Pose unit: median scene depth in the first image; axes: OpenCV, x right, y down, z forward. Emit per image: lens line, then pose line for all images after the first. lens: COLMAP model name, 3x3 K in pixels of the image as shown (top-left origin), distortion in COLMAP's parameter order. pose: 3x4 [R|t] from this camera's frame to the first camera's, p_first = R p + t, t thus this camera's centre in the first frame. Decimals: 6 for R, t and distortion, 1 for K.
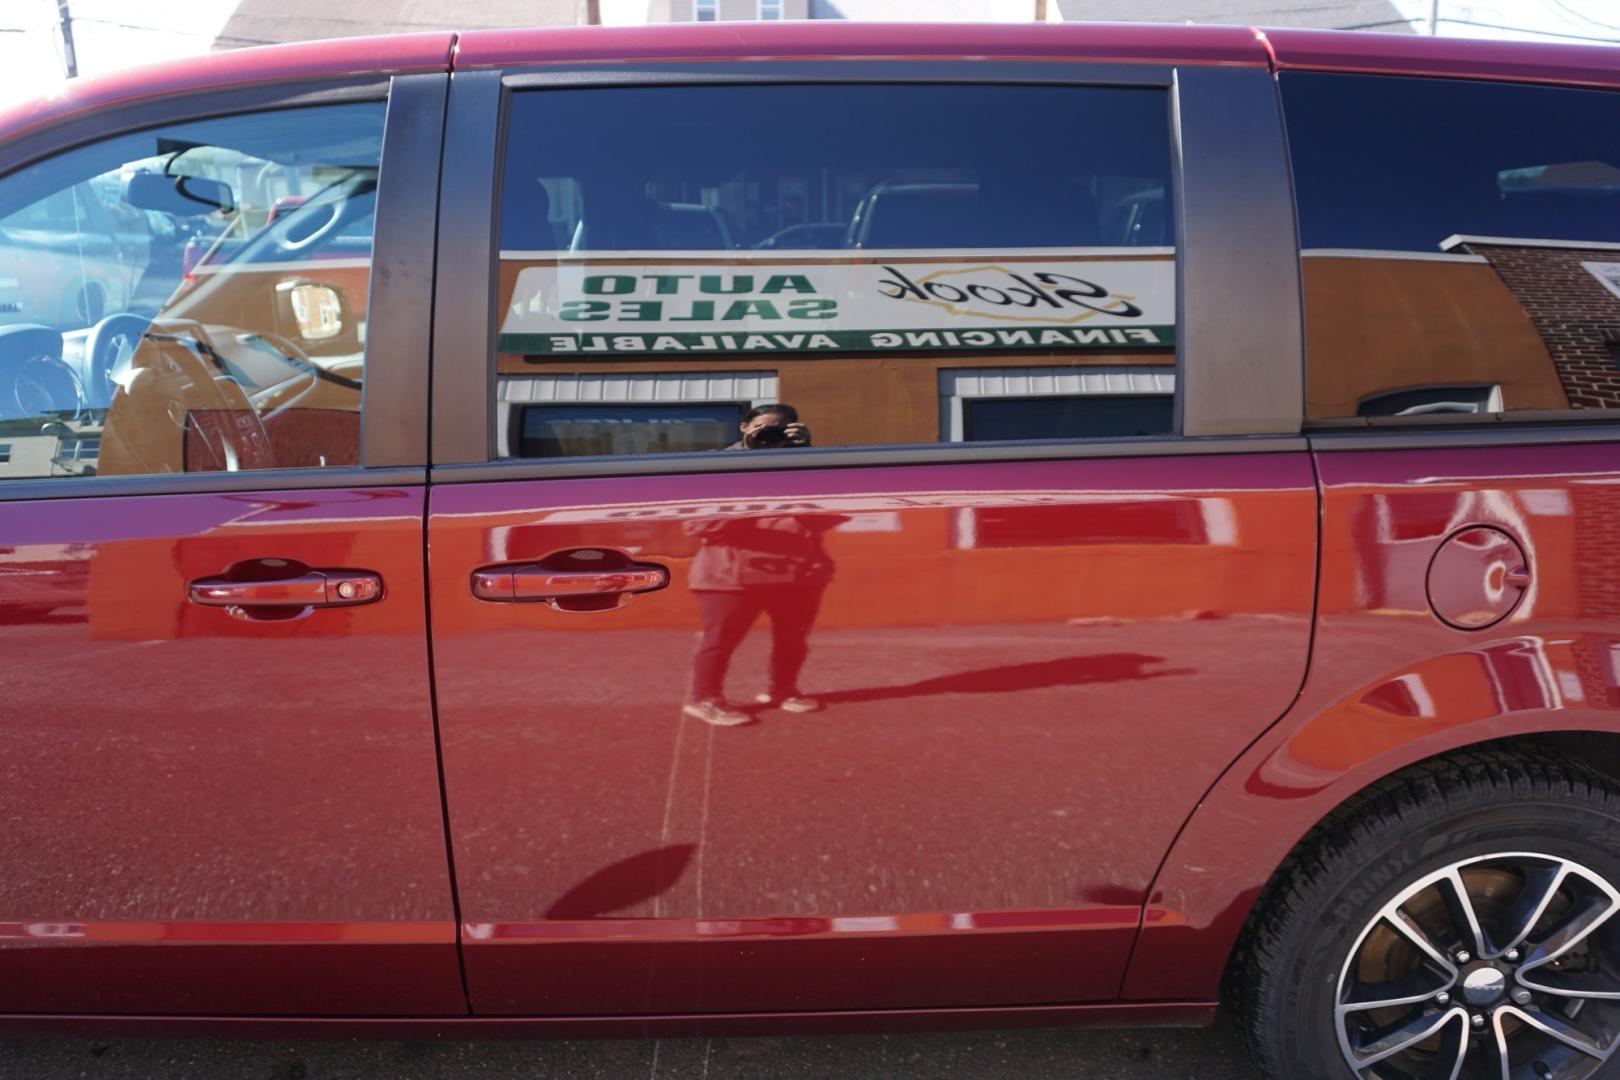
lens RADIAL K [[1109.6, 0, 810.0], [0, 1109.6, 581.0], [0, 0, 1]] dist [0.023983, 0.001208]
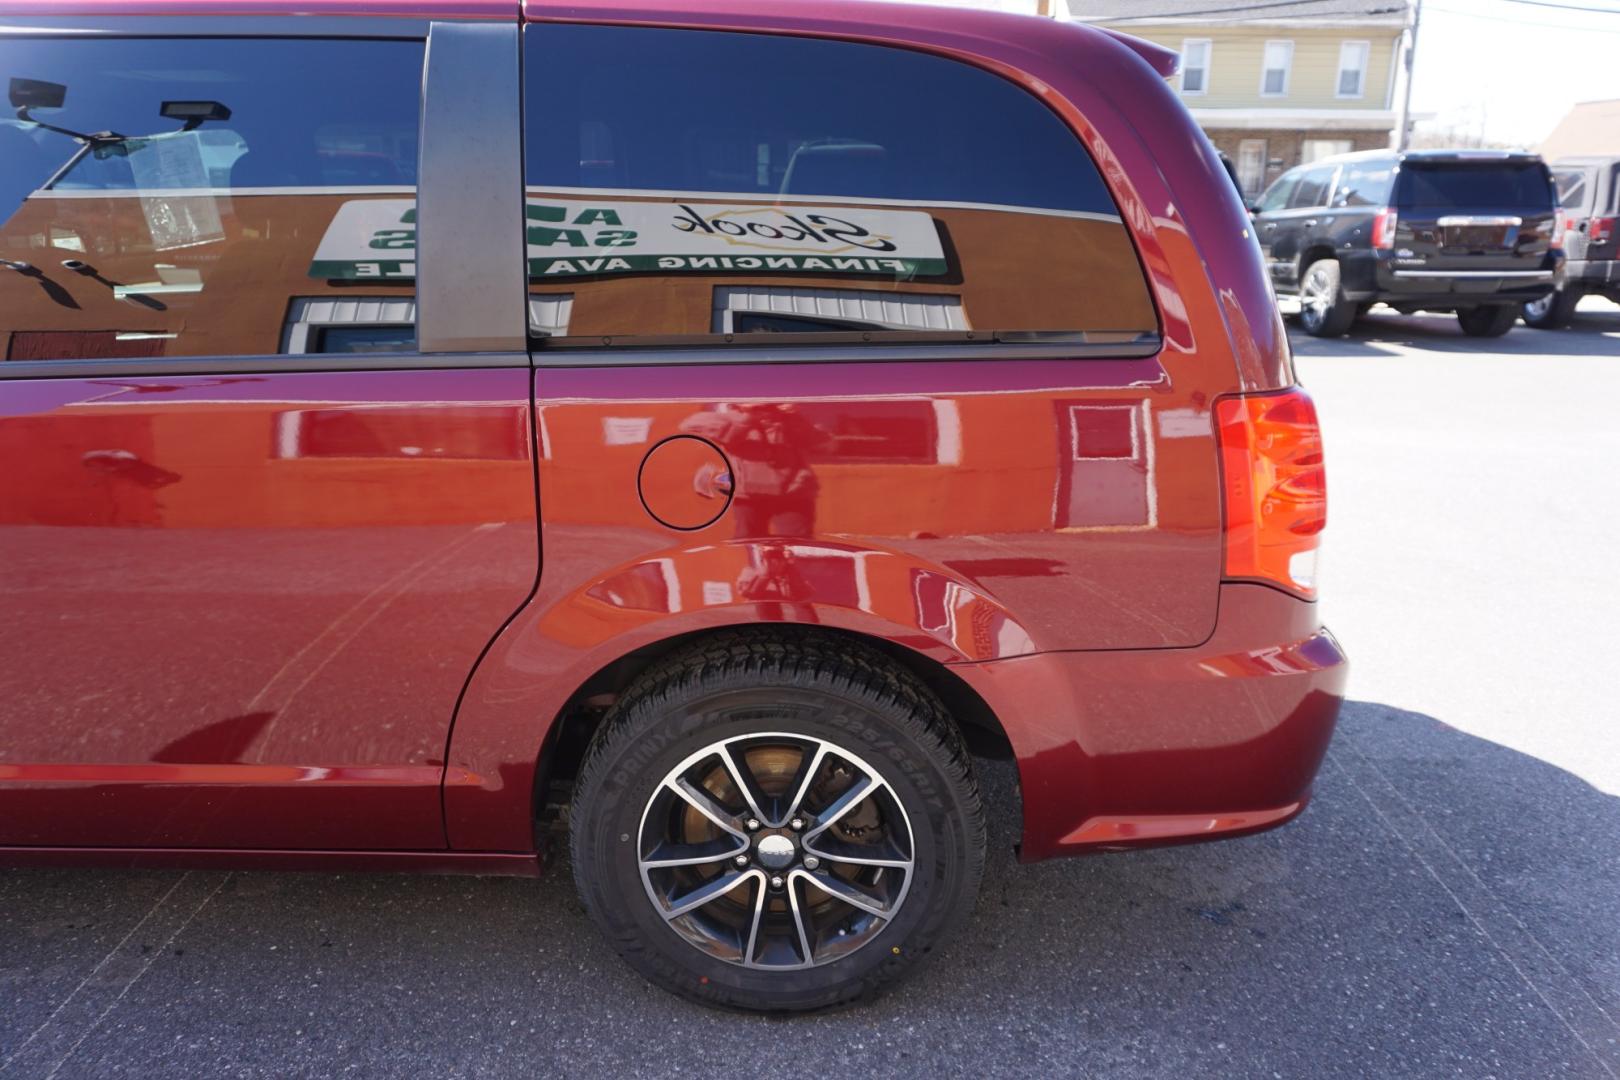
lens RADIAL K [[1069.8, 0, 801.7], [0, 1069.8, 526.8], [0, 0, 1]] dist [-0.033802, 0.018203]
pose [[0.997106, 0.025768, -0.071523, 0.692915], [-0.023991, 0.999384, 0.025603, 0.008923], [0.072139, -0.023813, 0.997110, -0.051424]]
